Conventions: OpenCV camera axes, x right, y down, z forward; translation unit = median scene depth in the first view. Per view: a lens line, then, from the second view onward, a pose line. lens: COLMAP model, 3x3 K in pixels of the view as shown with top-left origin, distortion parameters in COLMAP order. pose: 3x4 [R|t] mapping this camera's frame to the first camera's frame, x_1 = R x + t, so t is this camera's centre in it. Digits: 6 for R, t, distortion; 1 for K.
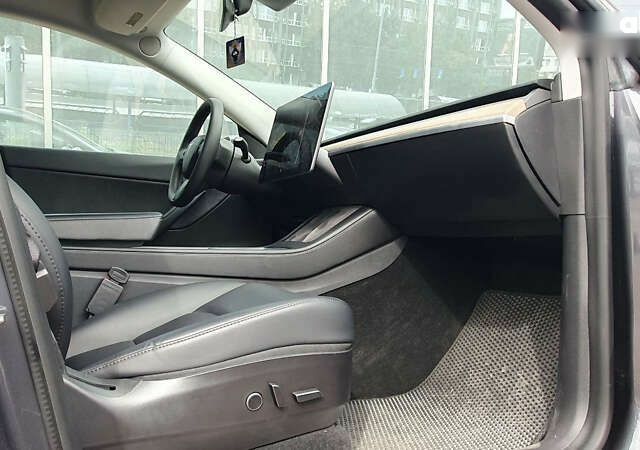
lens RADIAL K [[615.0, 0, 317.8], [0, 615.0, 233.8], [0, 0, 1]] dist [0.018217, 0.009977]
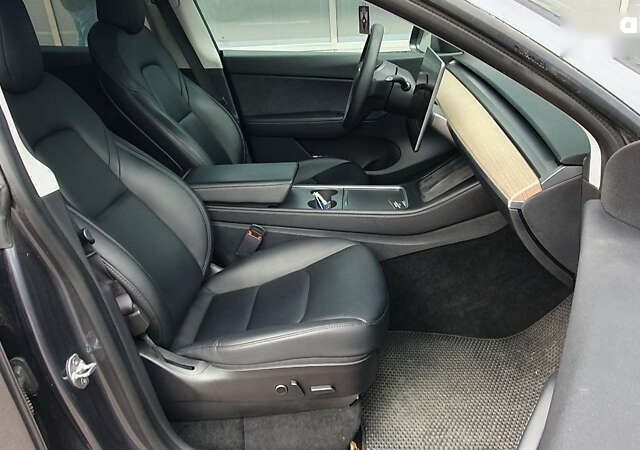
lens RADIAL K [[623.3, 0, 324.3], [0, 623.3, 232.9], [0, 0, 1]] dist [0.002764, 0.028389]
pose [[0.882934, 0.162651, -0.440422, 0.336930], [0.018770, 0.925094, 0.379273, -0.369289], [0.469121, -0.343140, 0.813744, -0.016435]]
